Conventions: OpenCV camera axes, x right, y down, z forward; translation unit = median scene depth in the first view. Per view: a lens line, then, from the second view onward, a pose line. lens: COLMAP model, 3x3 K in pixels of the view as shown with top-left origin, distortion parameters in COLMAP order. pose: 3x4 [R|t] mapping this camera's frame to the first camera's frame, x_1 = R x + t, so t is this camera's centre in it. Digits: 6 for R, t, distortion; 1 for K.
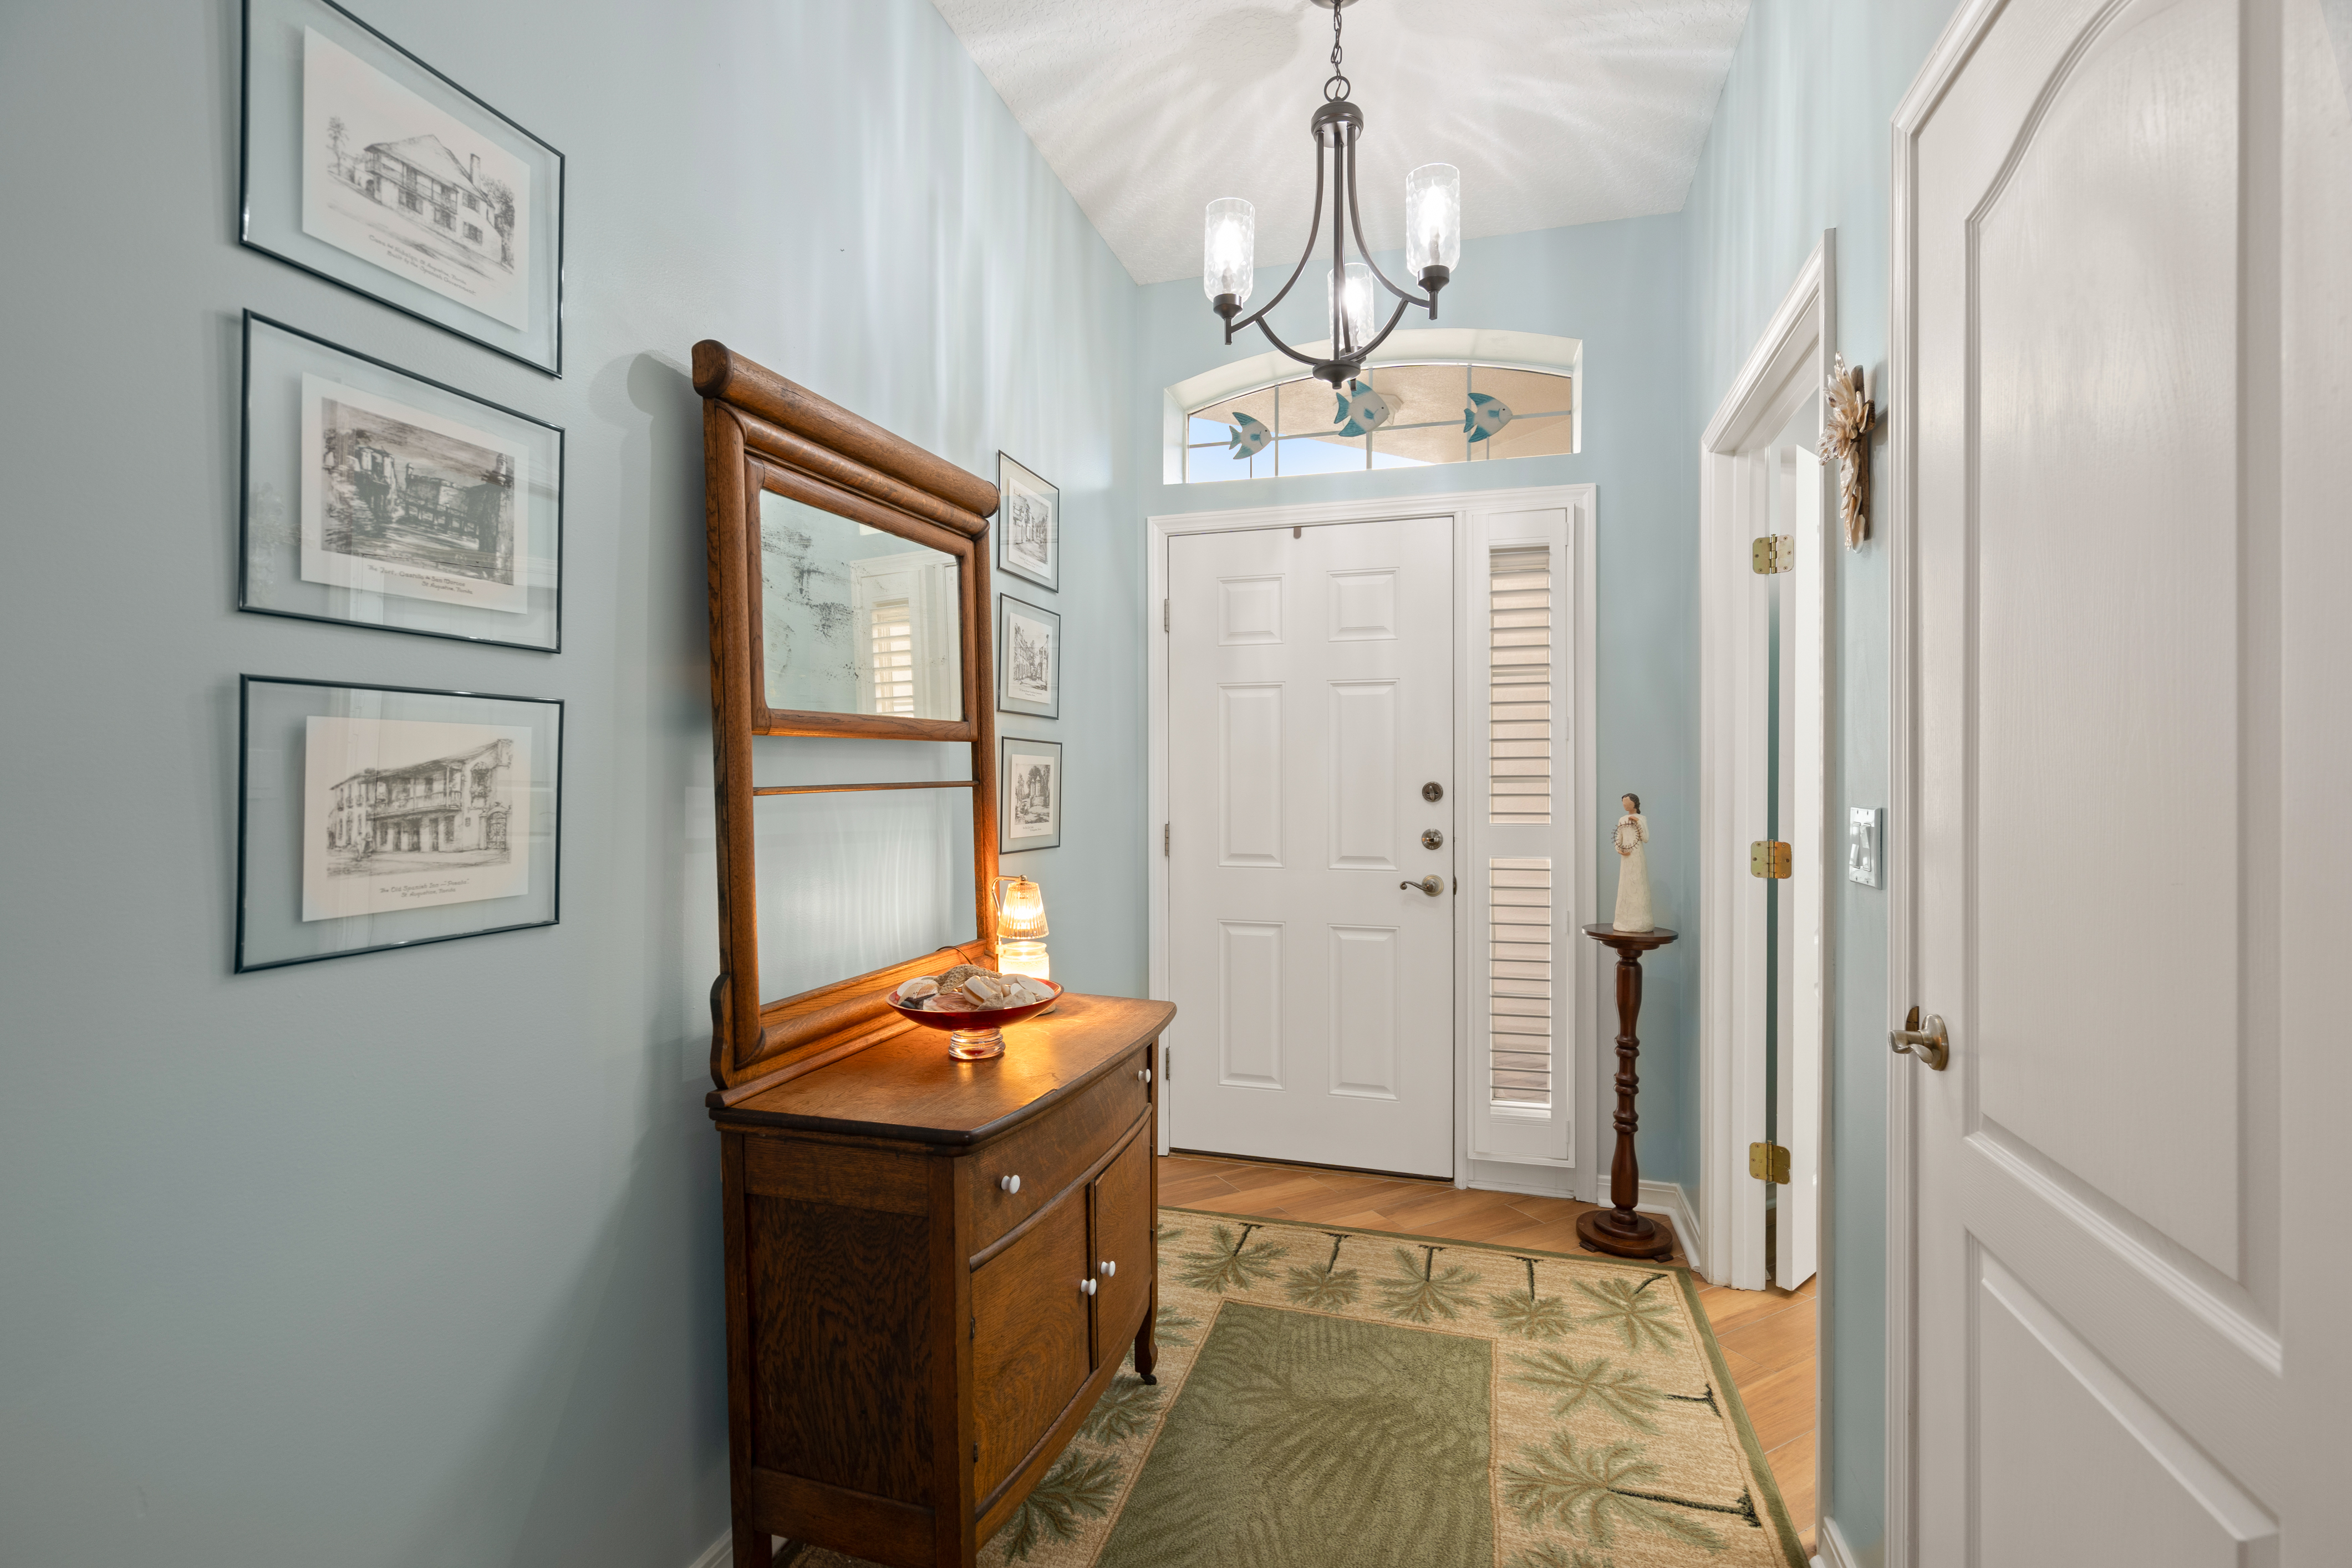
lens RADIAL K [[1081.2, 0, 1188.9], [0, 1081.2, 767.8], [0, 0, 1]] dist [-0.008662, 0.000166]
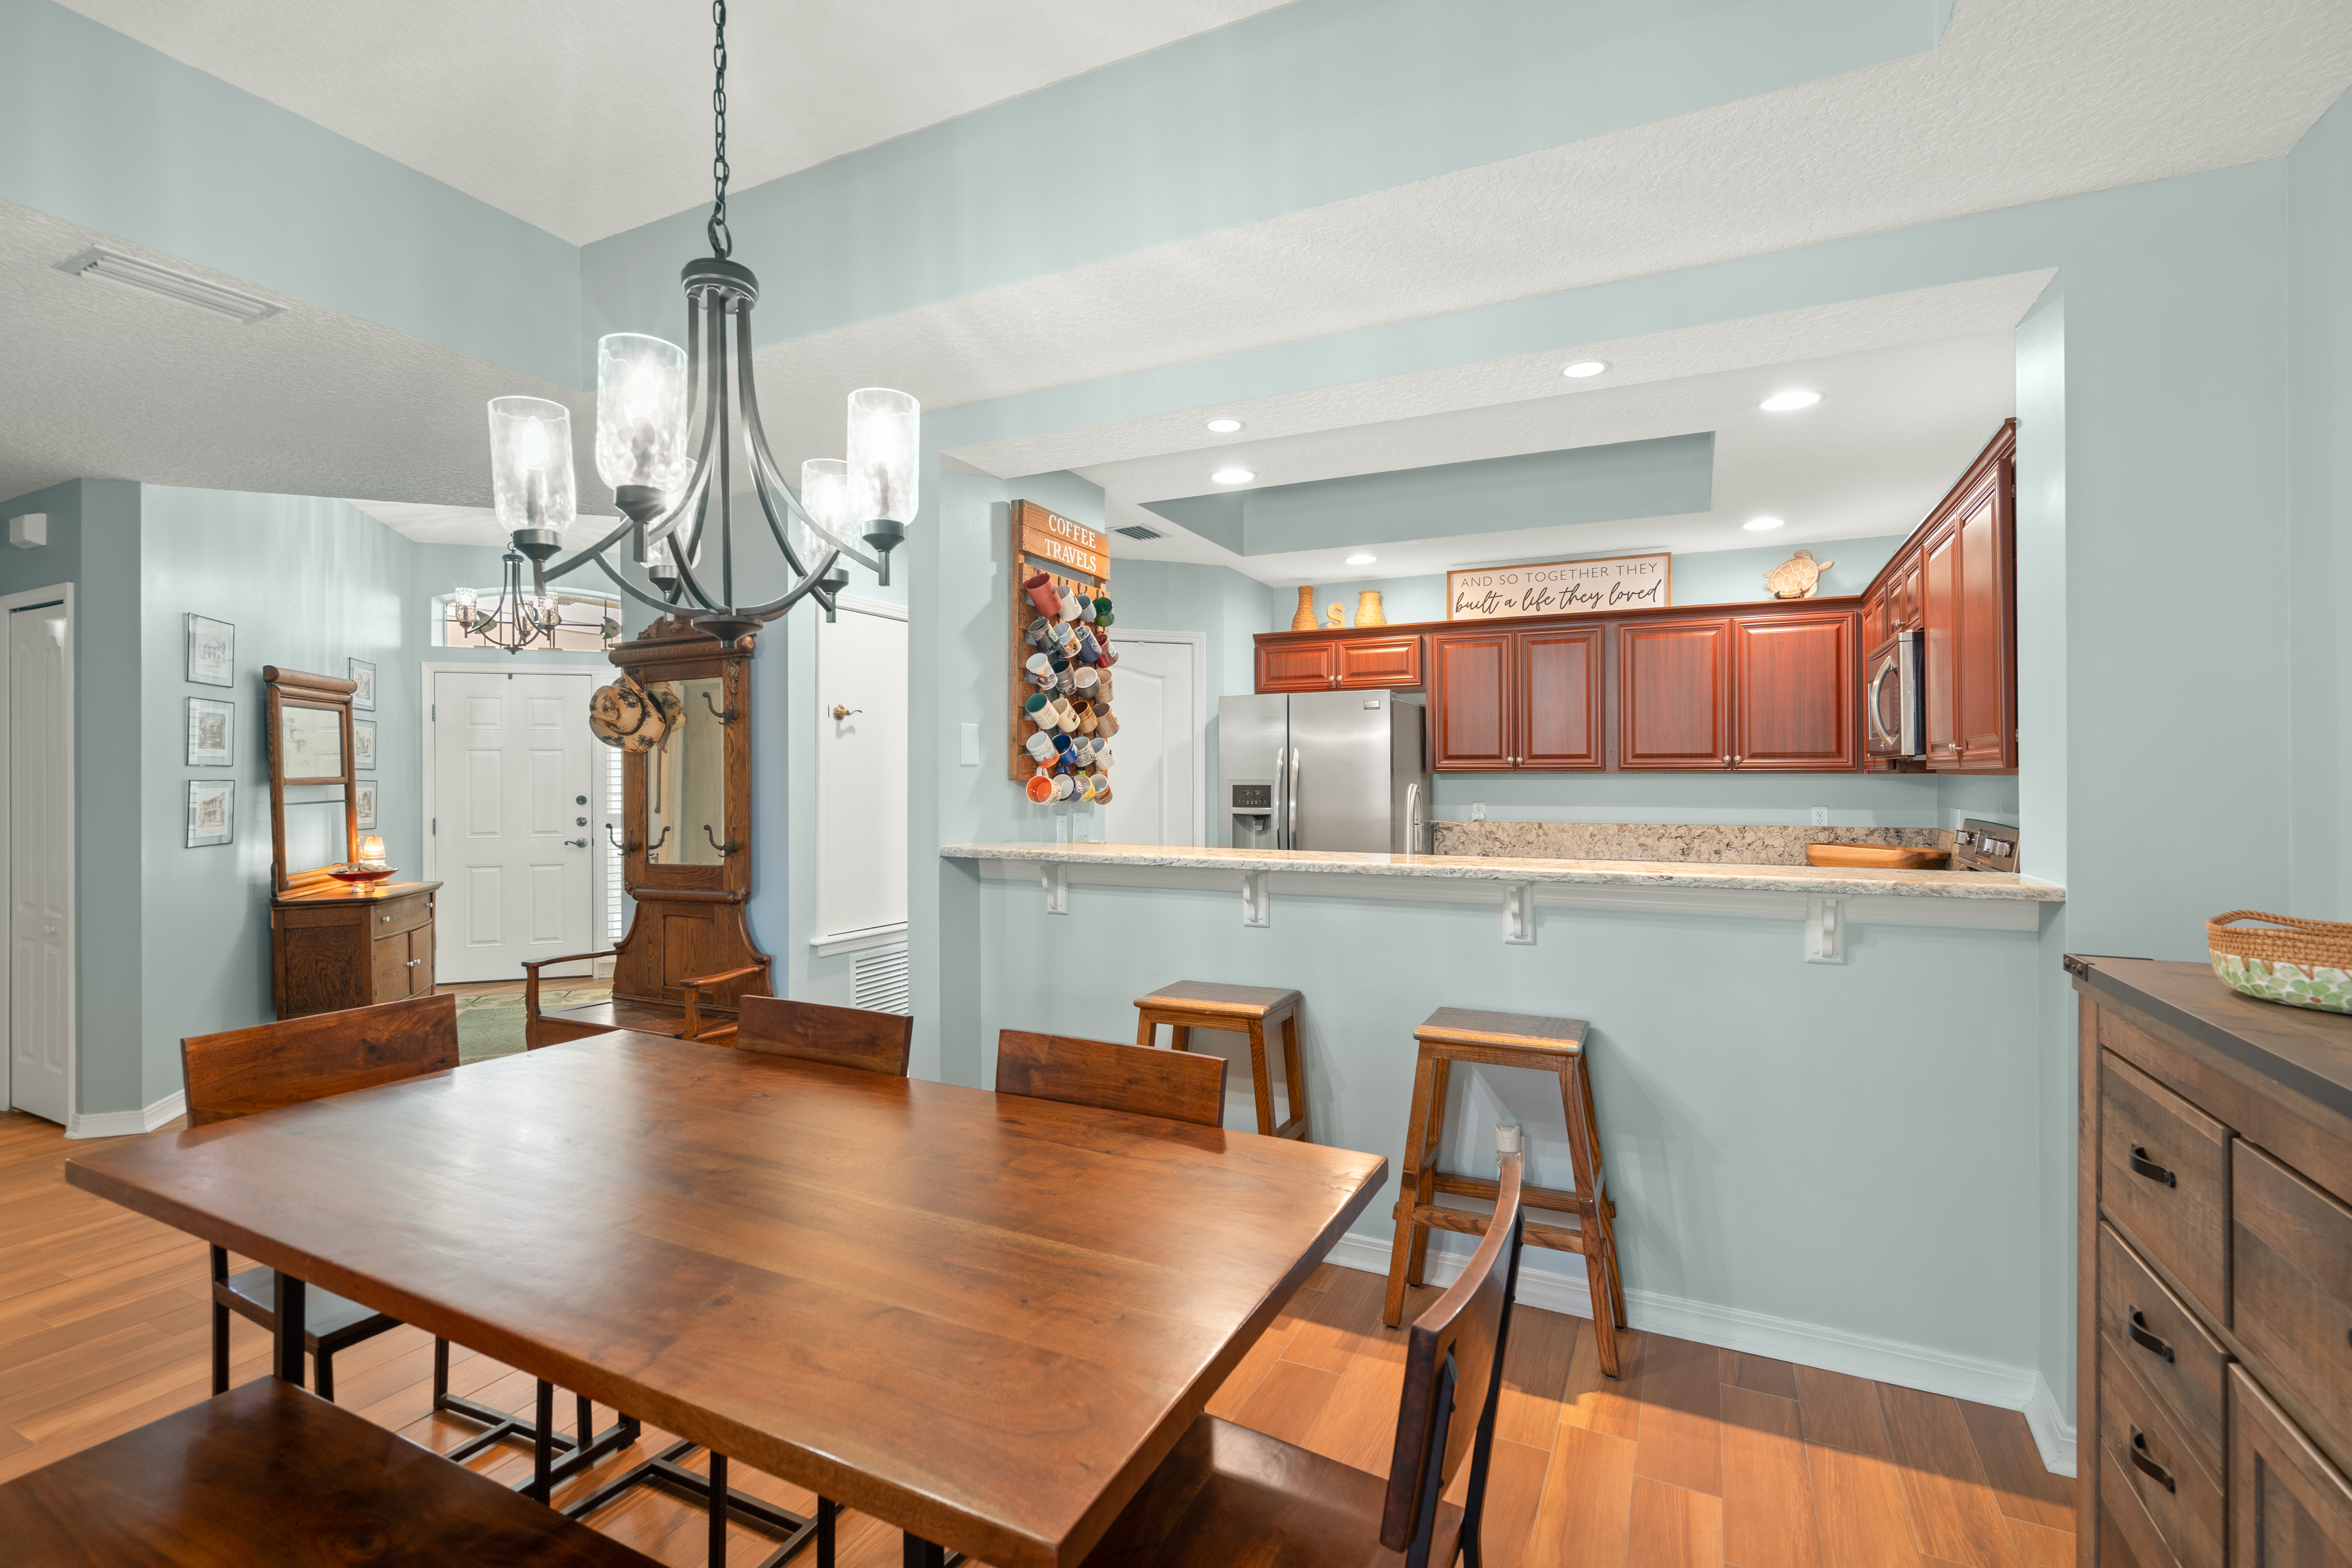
lens RADIAL K [[1081.2, 0, 1188.9], [0, 1081.2, 767.8], [0, 0, 1]] dist [-0.008662, 0.000166]
pose [[0.822146, -0.002272, 0.569272, -0.009948], [0.004328, 0.999988, -0.002258, -0.050492], [-0.569260, 0.004320, 0.822146, -2.332153]]
